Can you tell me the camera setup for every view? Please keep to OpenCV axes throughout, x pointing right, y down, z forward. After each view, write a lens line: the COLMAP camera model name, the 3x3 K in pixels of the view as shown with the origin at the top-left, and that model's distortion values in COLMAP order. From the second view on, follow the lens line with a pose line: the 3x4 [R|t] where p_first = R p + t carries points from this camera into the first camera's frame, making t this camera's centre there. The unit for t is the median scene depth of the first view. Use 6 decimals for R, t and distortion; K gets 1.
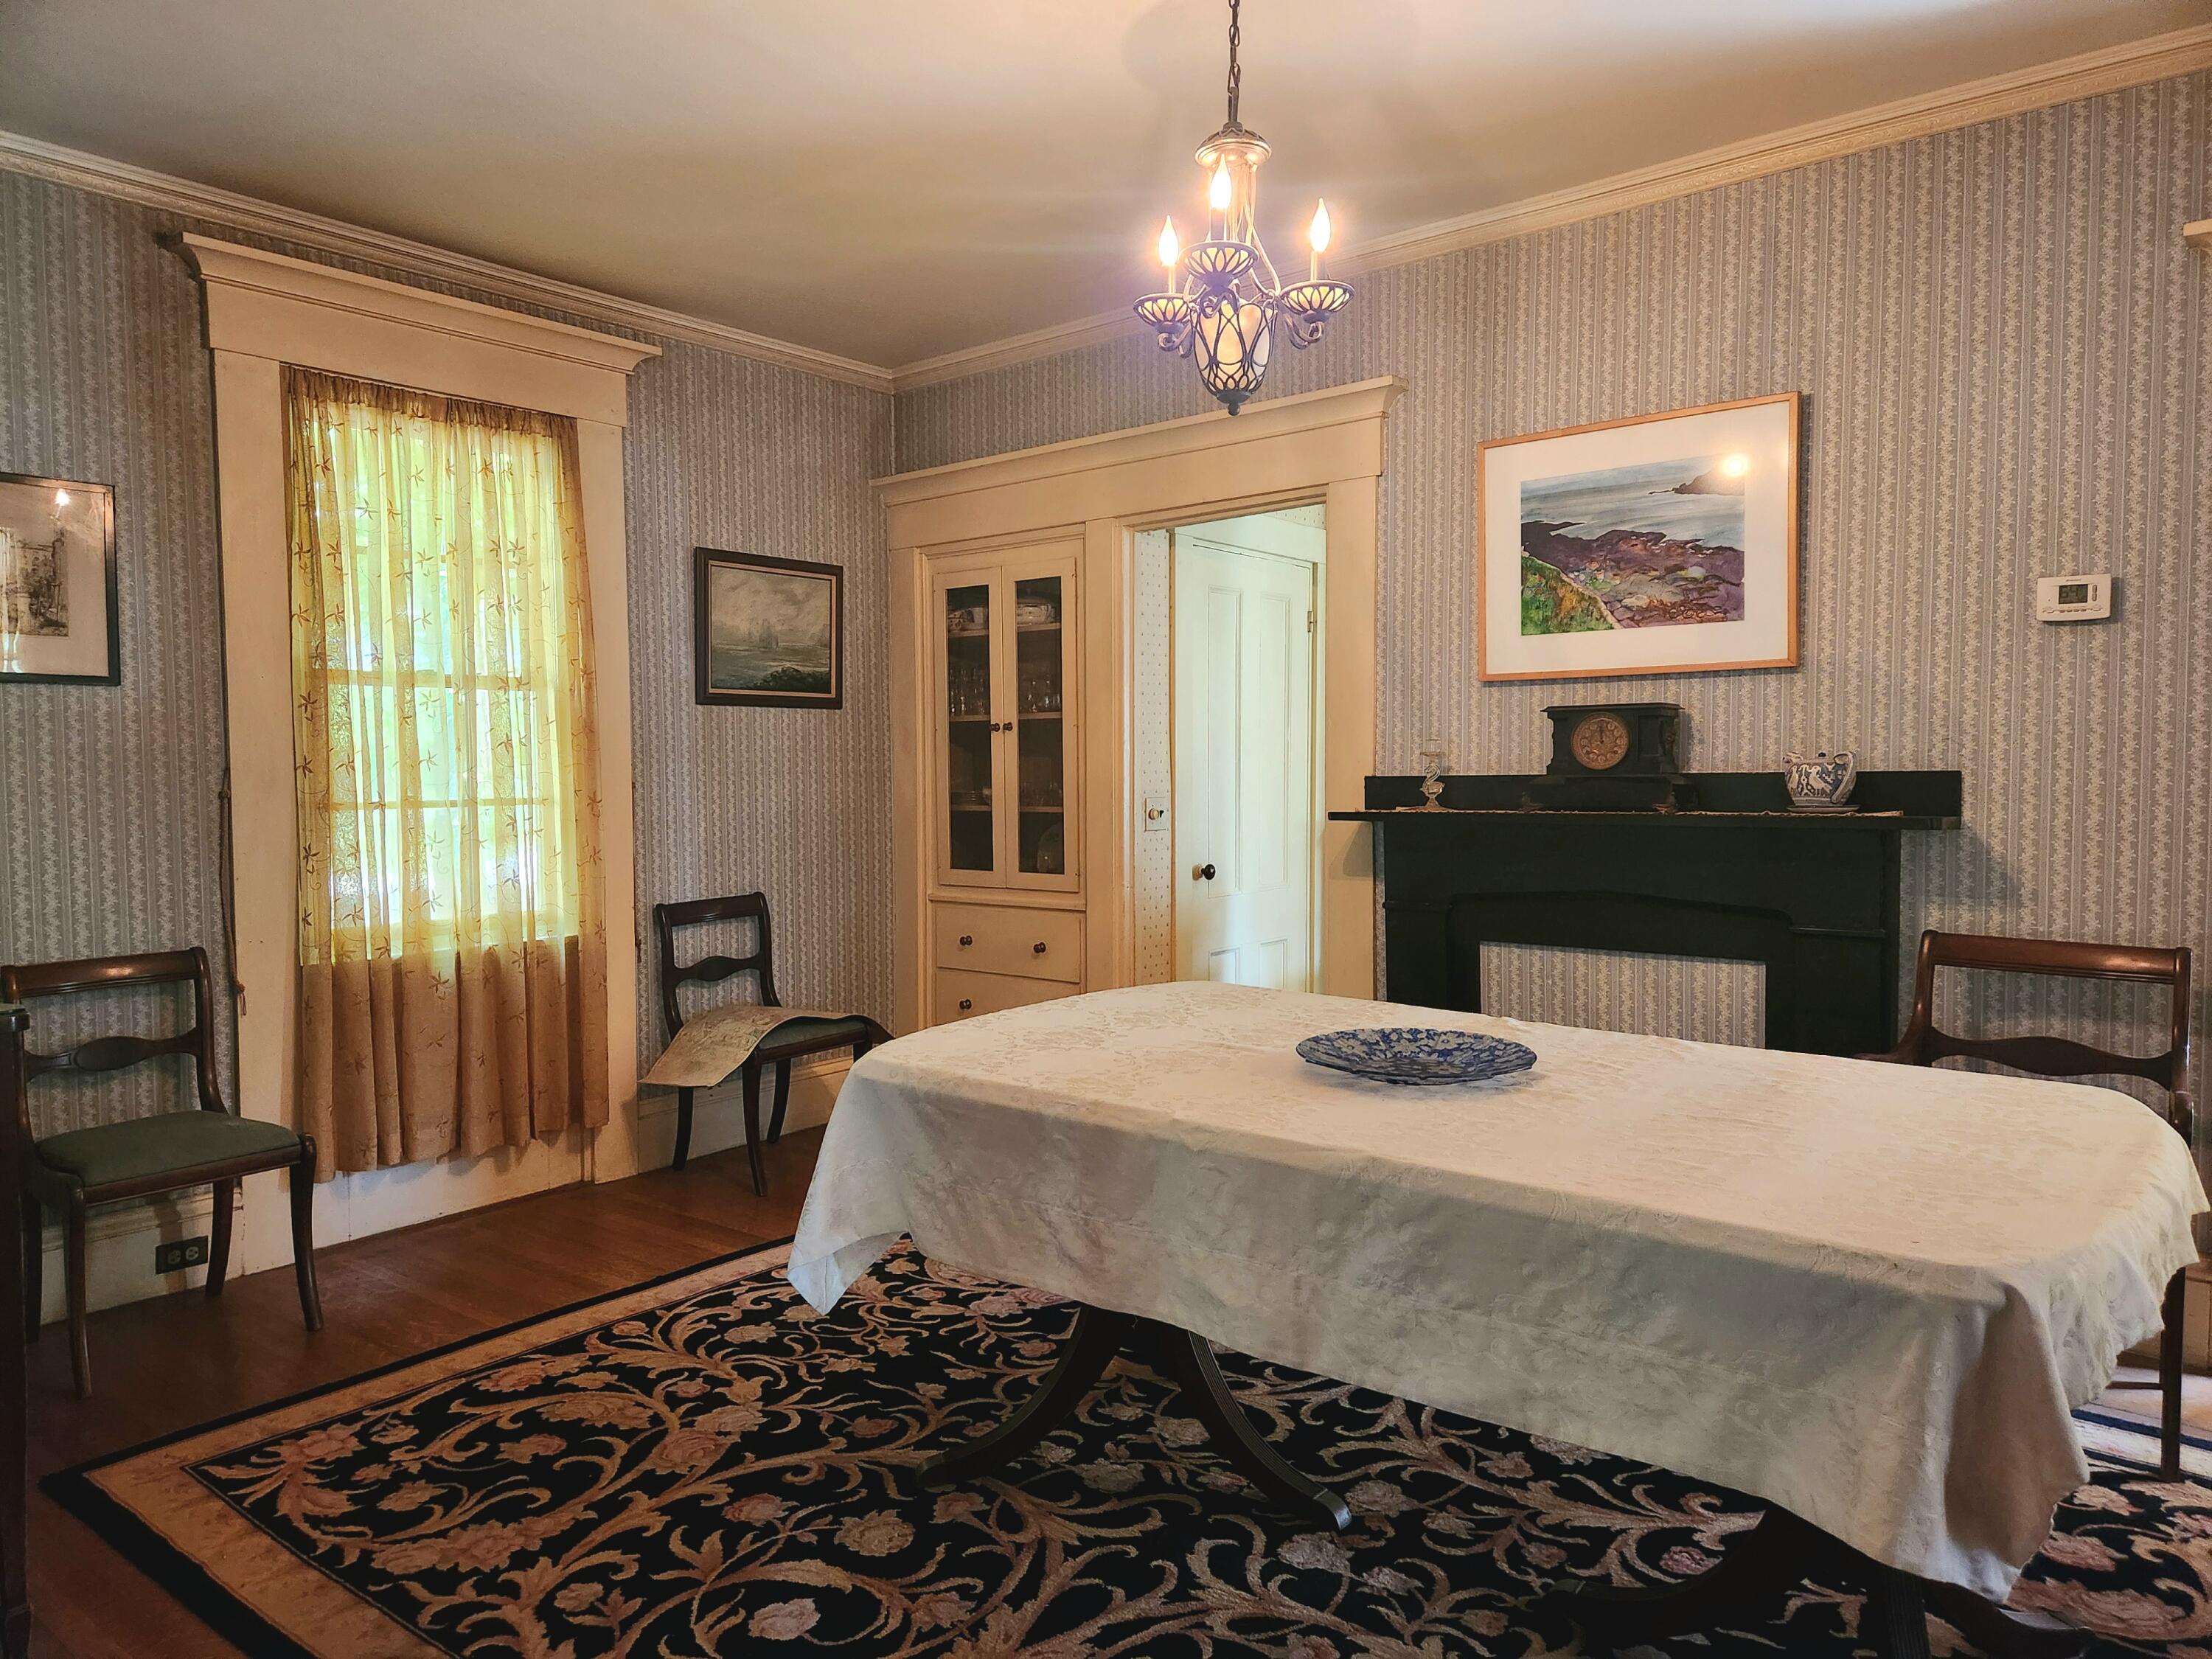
lens RADIAL K [[1470.2, 0, 1085.0], [0, 1470.2, 832.1], [0, 0, 1]] dist [0.084538, -0.077424]
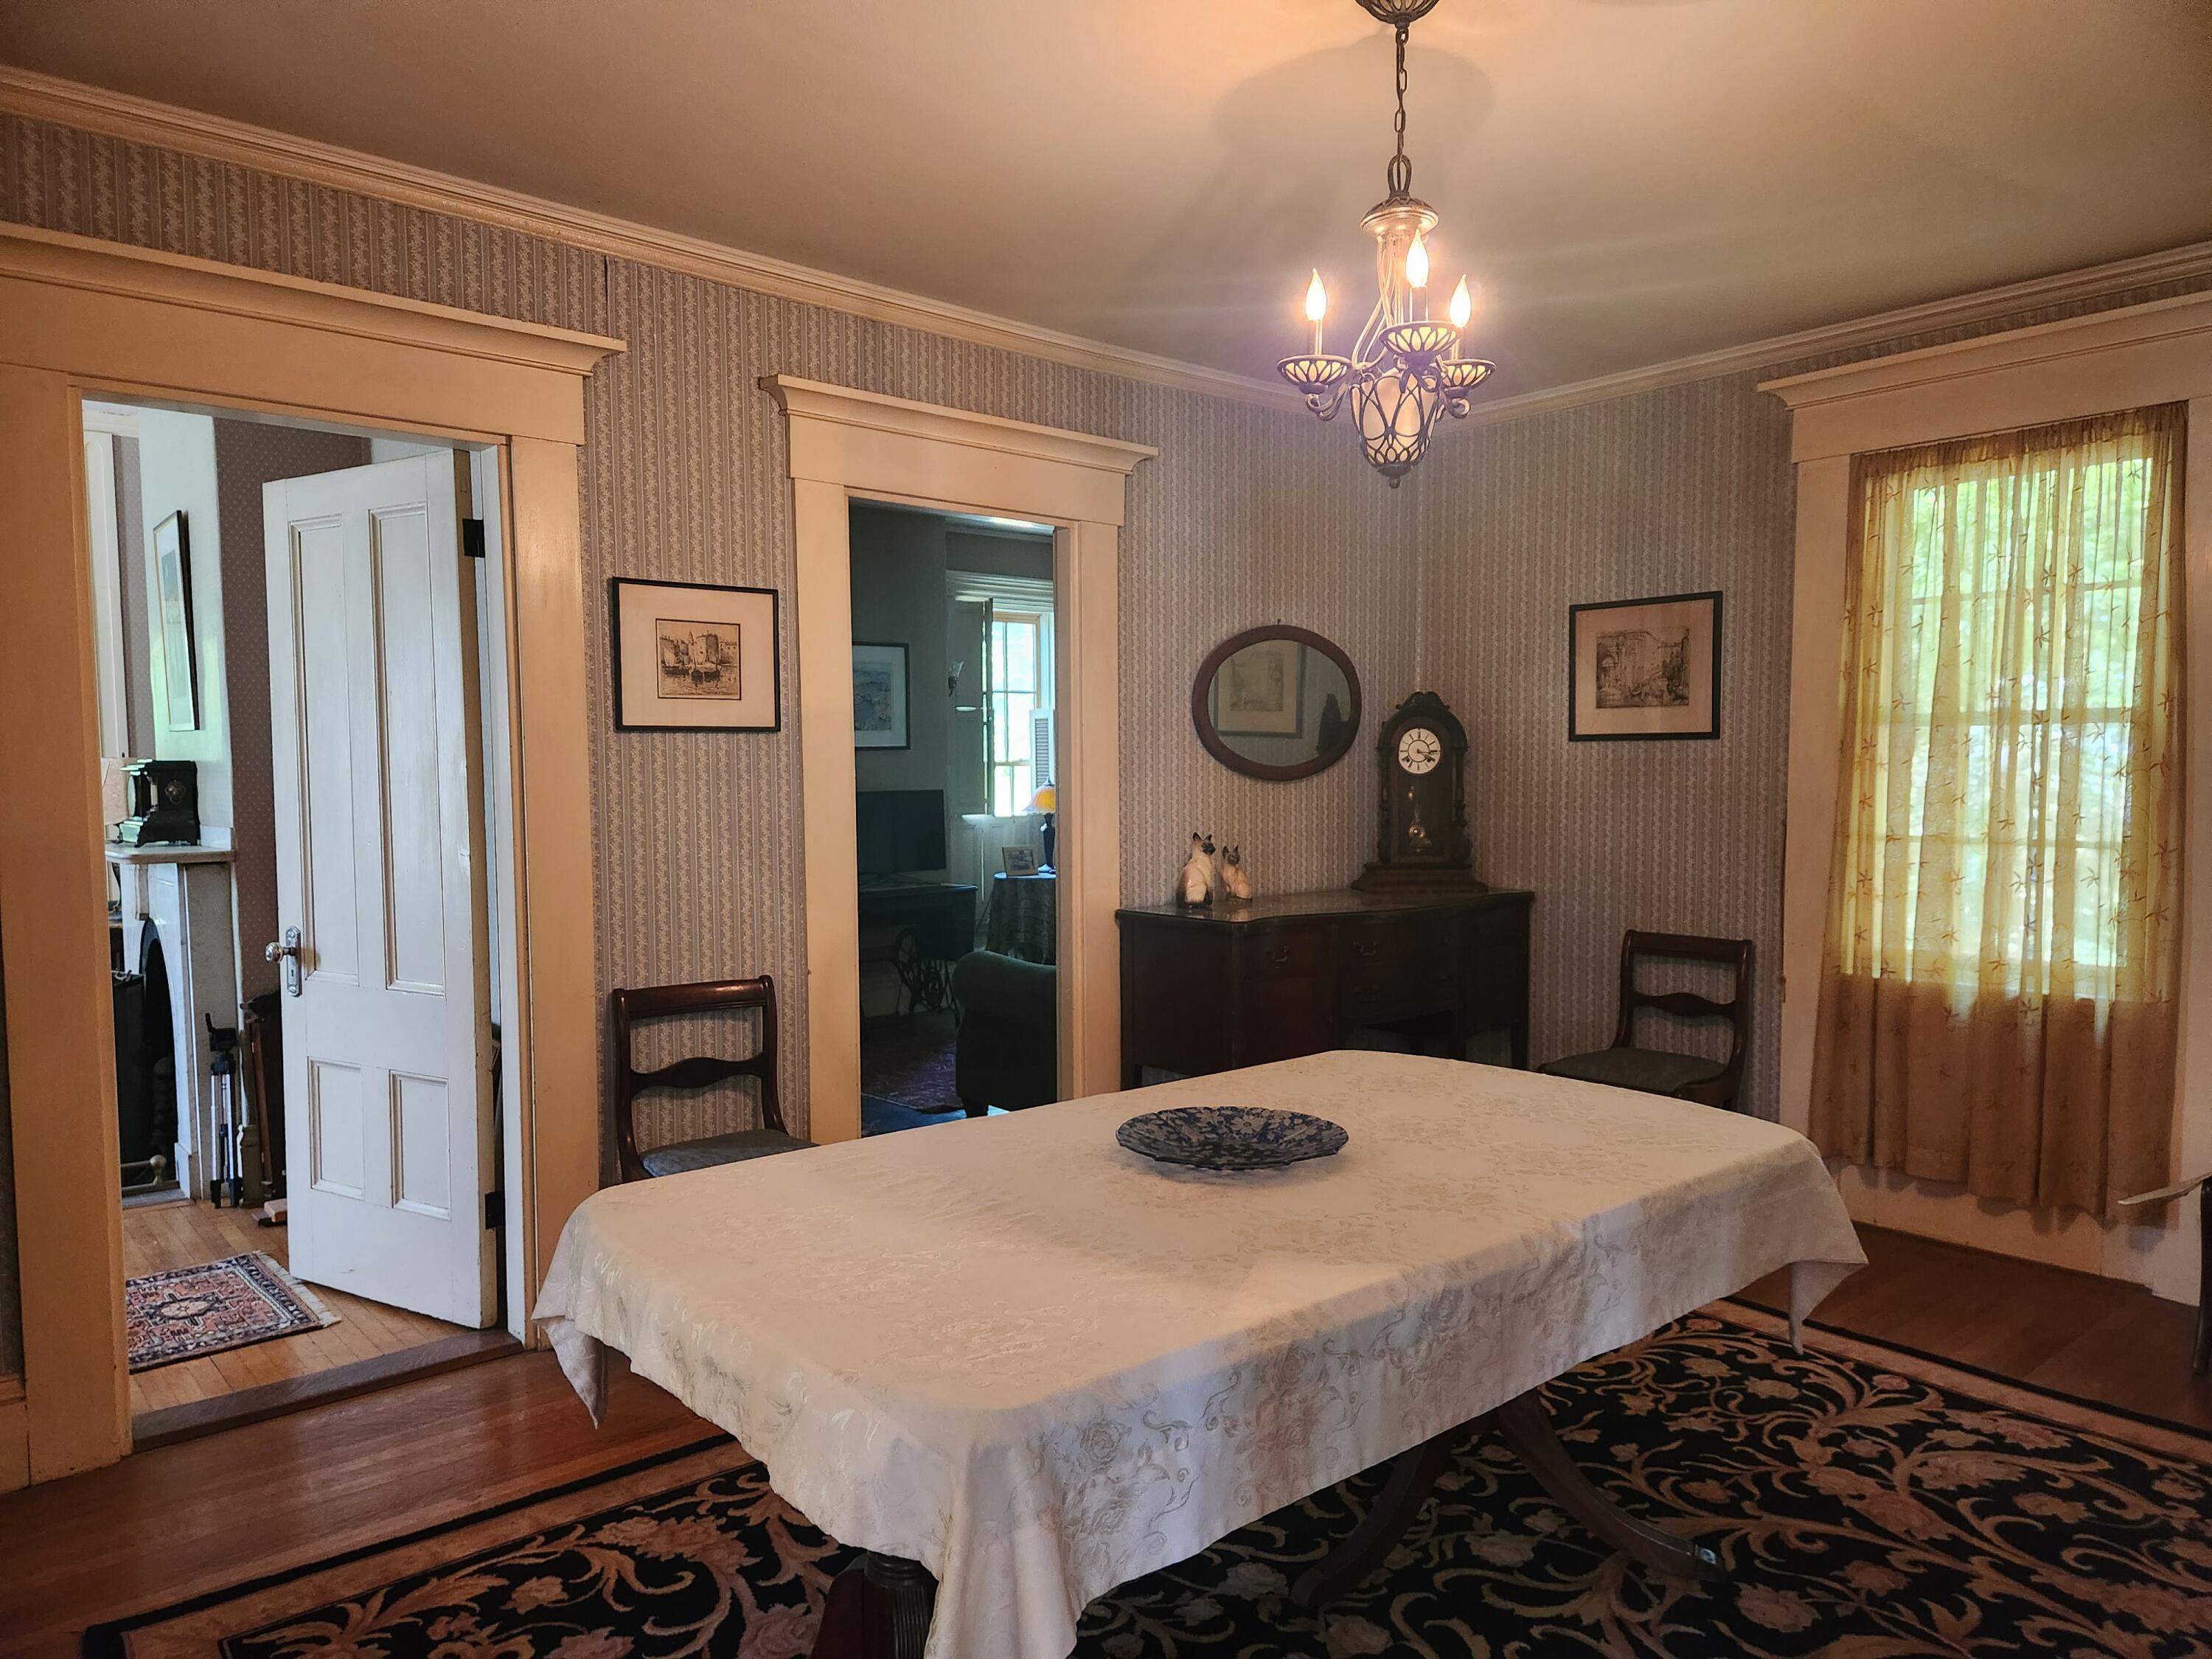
lens RADIAL K [[1475.7, 0, 1107.8], [0, 1475.7, 864.9], [0, 0, 1]] dist [0.027029, -0.000418]
pose [[-0.164685, 0.077794, -0.983274, 0.794576], [-0.043064, 0.995367, 0.085963, -0.077905], [0.985406, 0.056500, -0.160572, 0.701066]]
